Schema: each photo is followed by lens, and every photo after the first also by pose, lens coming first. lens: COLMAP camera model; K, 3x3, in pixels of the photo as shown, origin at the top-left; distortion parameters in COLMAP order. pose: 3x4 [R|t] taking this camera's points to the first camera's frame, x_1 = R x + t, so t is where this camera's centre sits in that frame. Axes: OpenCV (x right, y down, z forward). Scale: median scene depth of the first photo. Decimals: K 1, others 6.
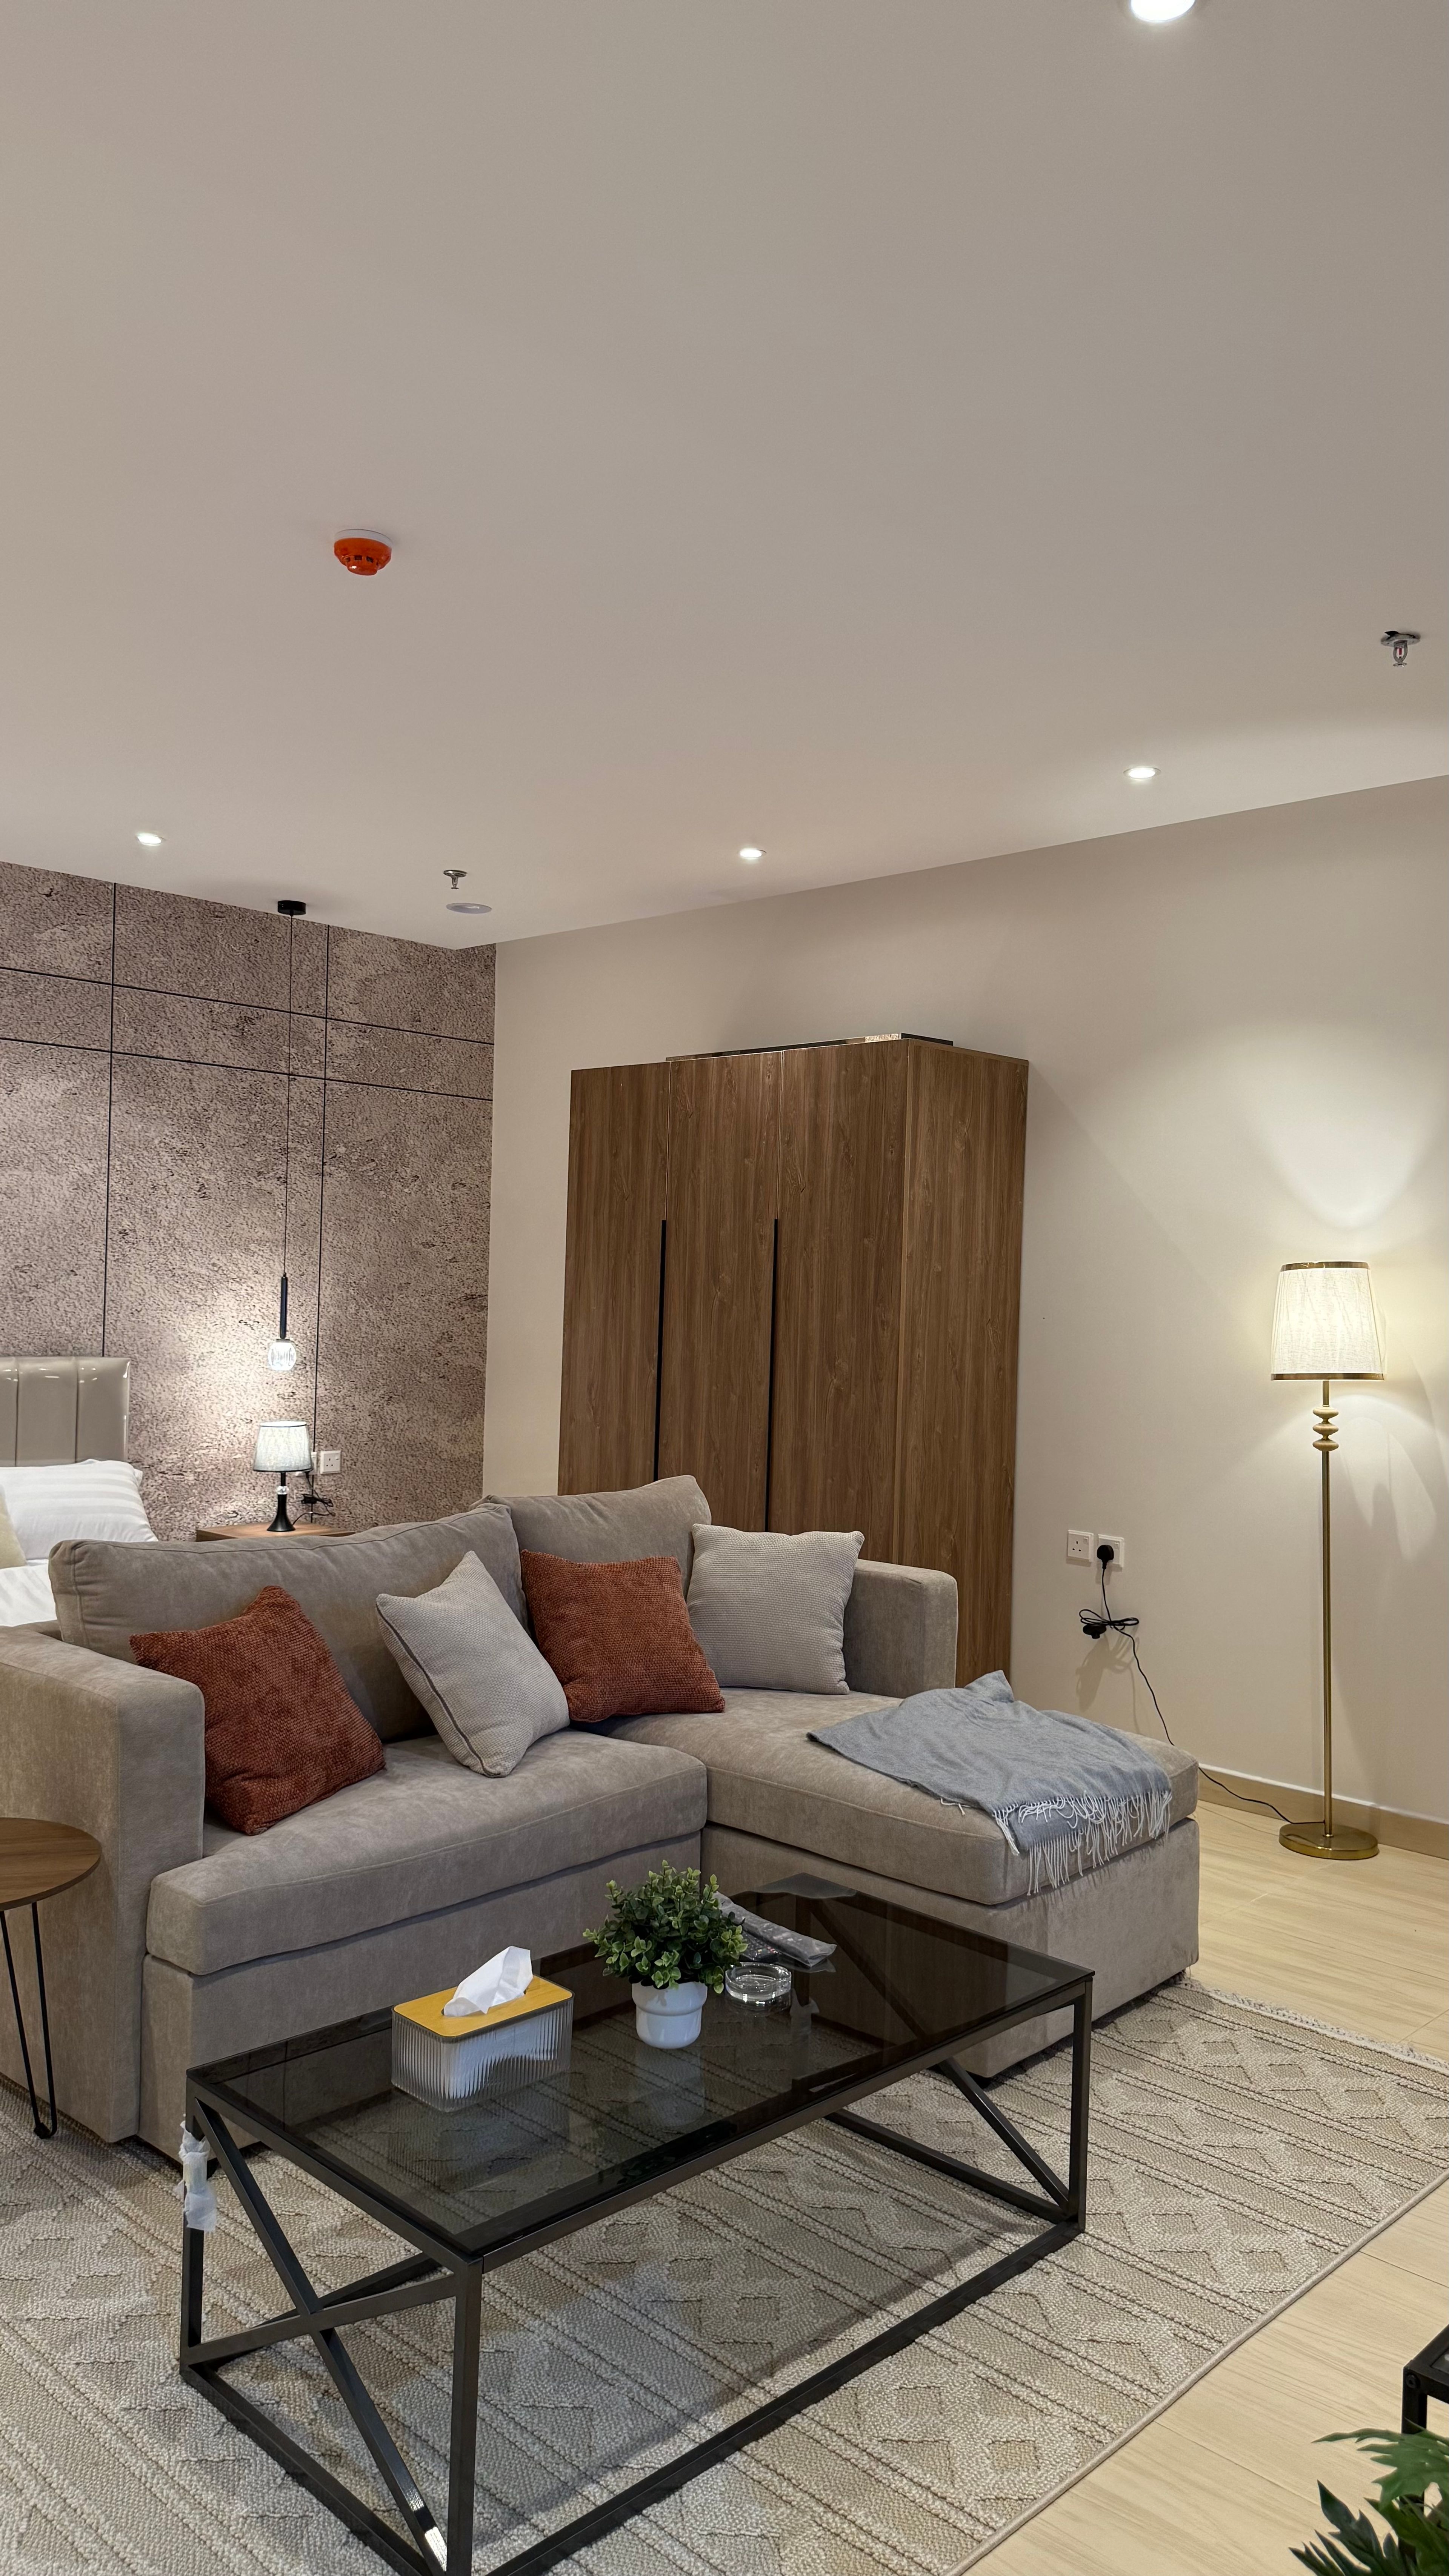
lens RADIAL K [[1782.0, 0, 724.5], [0, 1782.0, 1288.0], [0, 0, 1]] dist [0.195408, -0.471108]
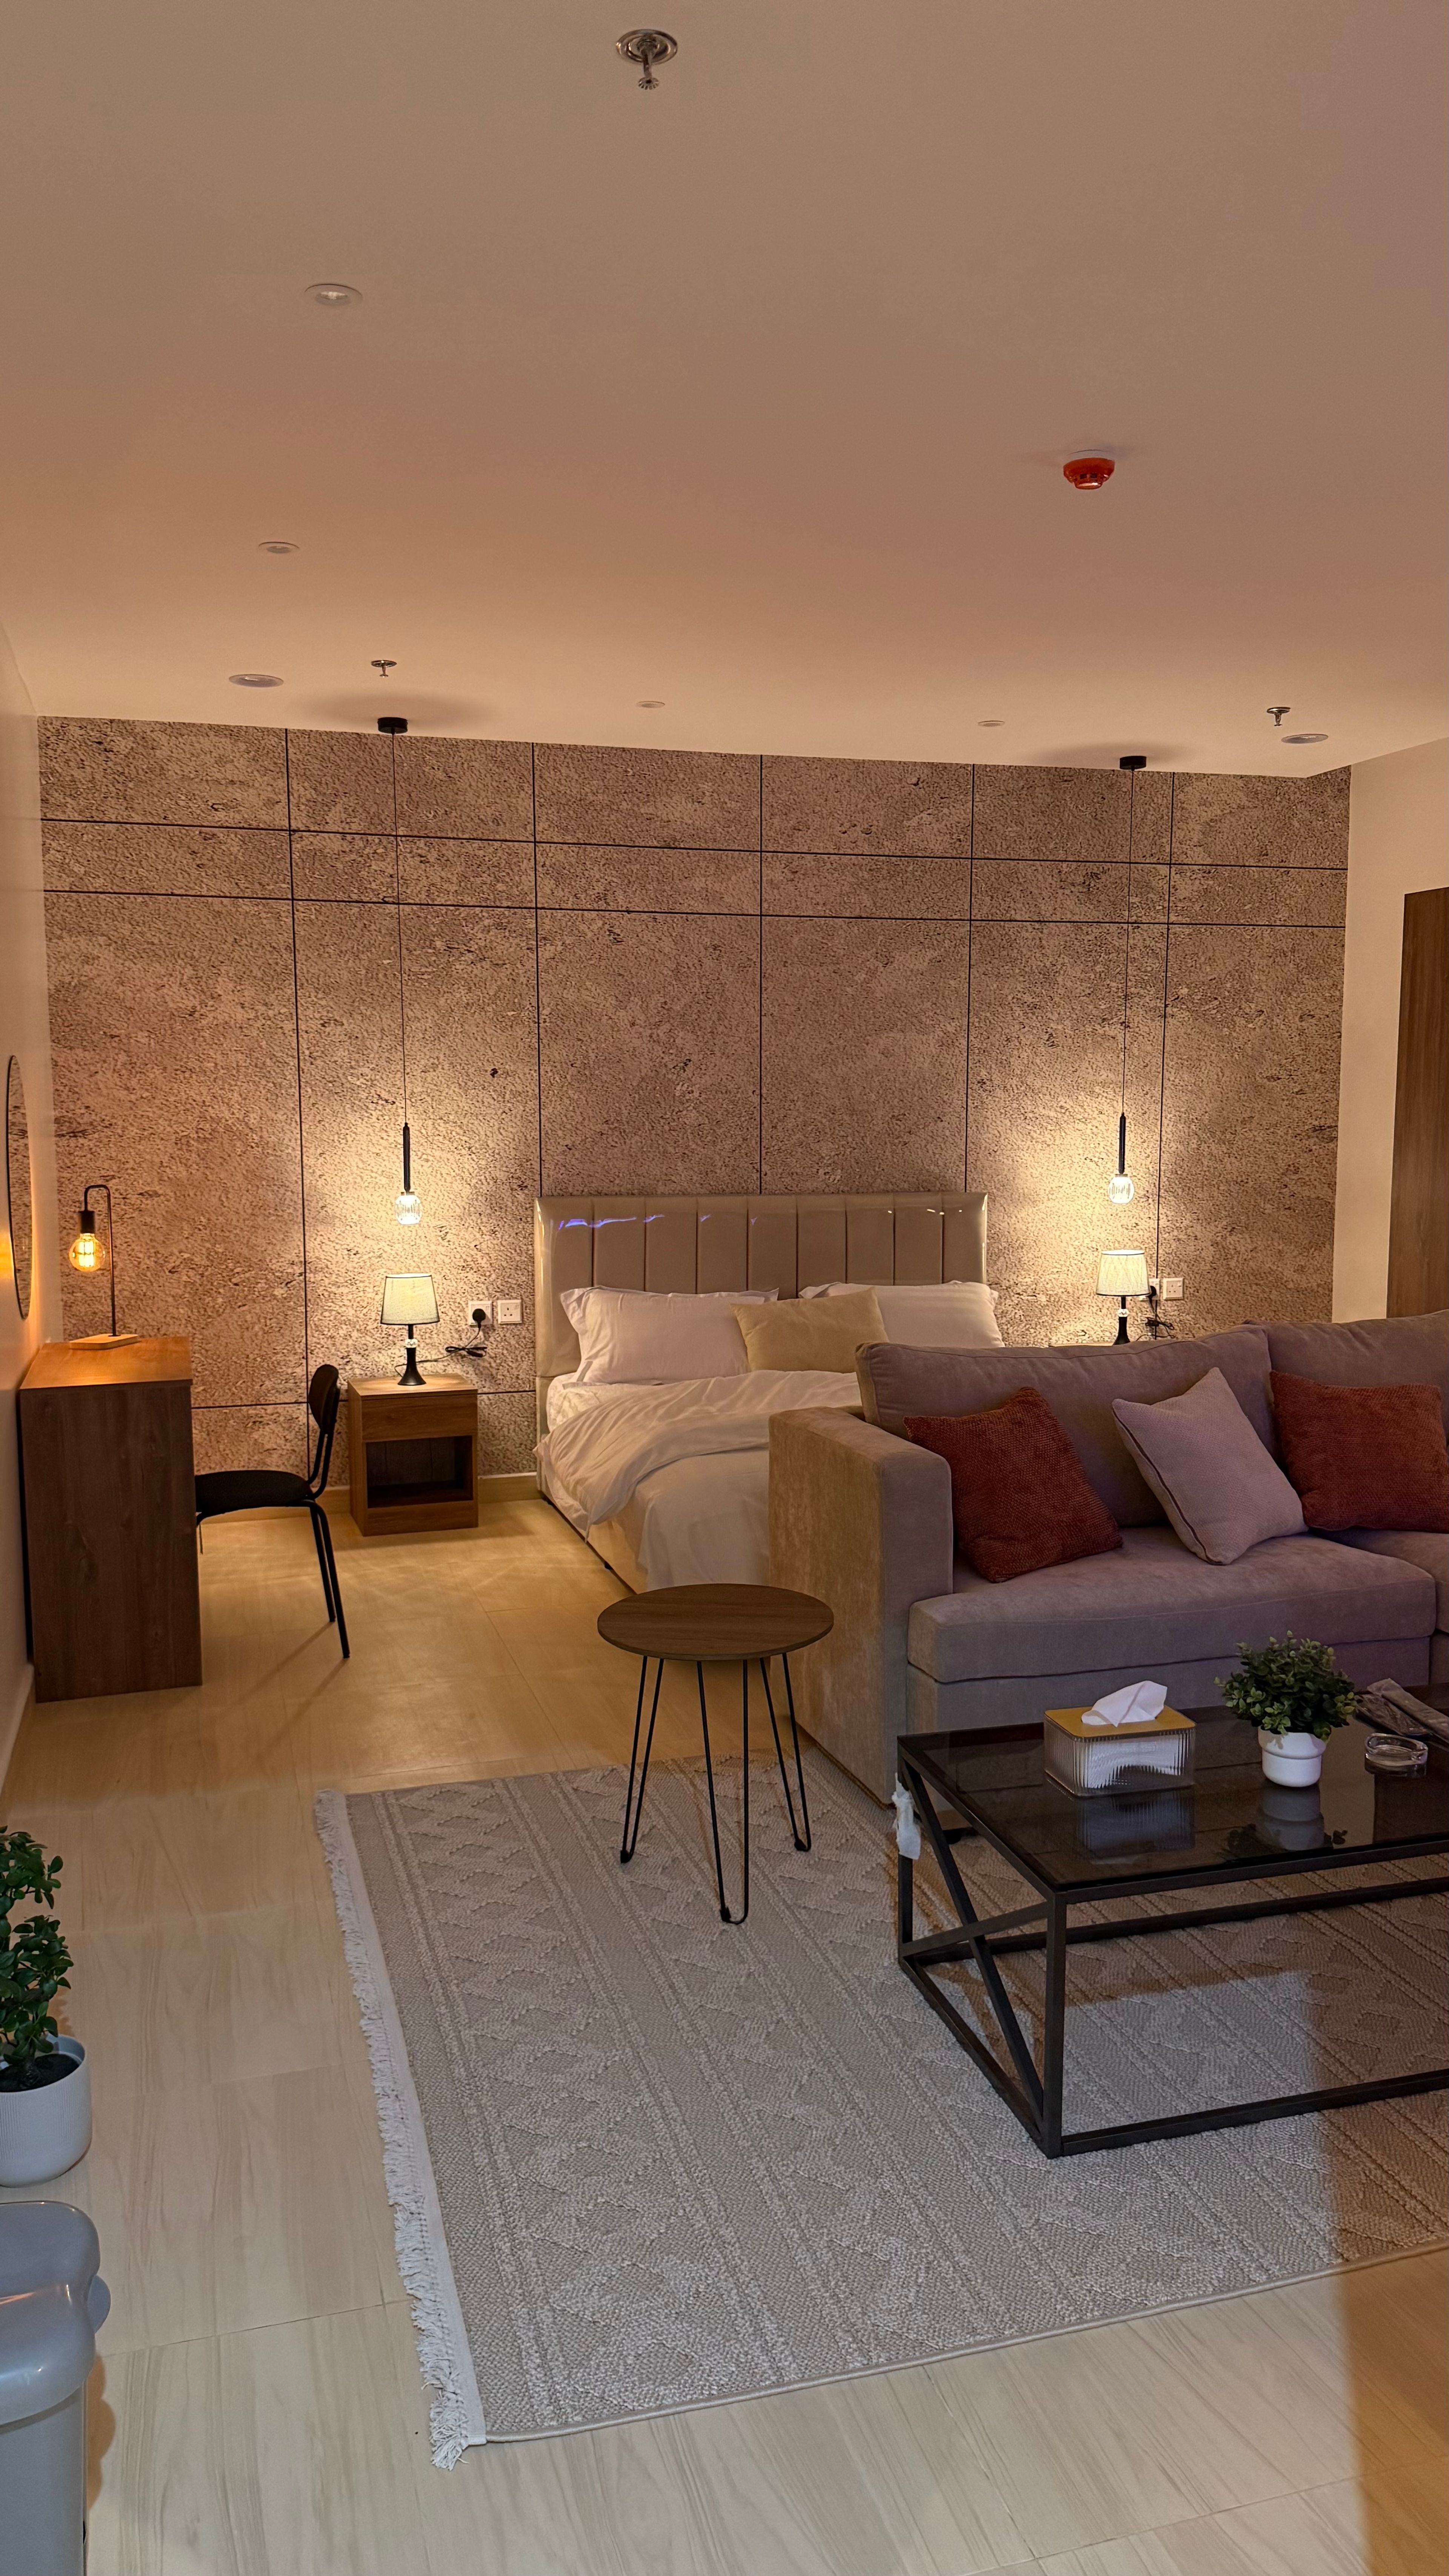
lens RADIAL K [[1782.0, 0, 724.5], [0, 1782.0, 1288.0], [0, 0, 1]] dist [0.195408, -0.471108]
pose [[0.868823, 0.018334, -0.494783, 0.085708], [0.028558, 0.995795, 0.087046, -0.004554], [0.494298, -0.089758, 0.864646, -0.060559]]
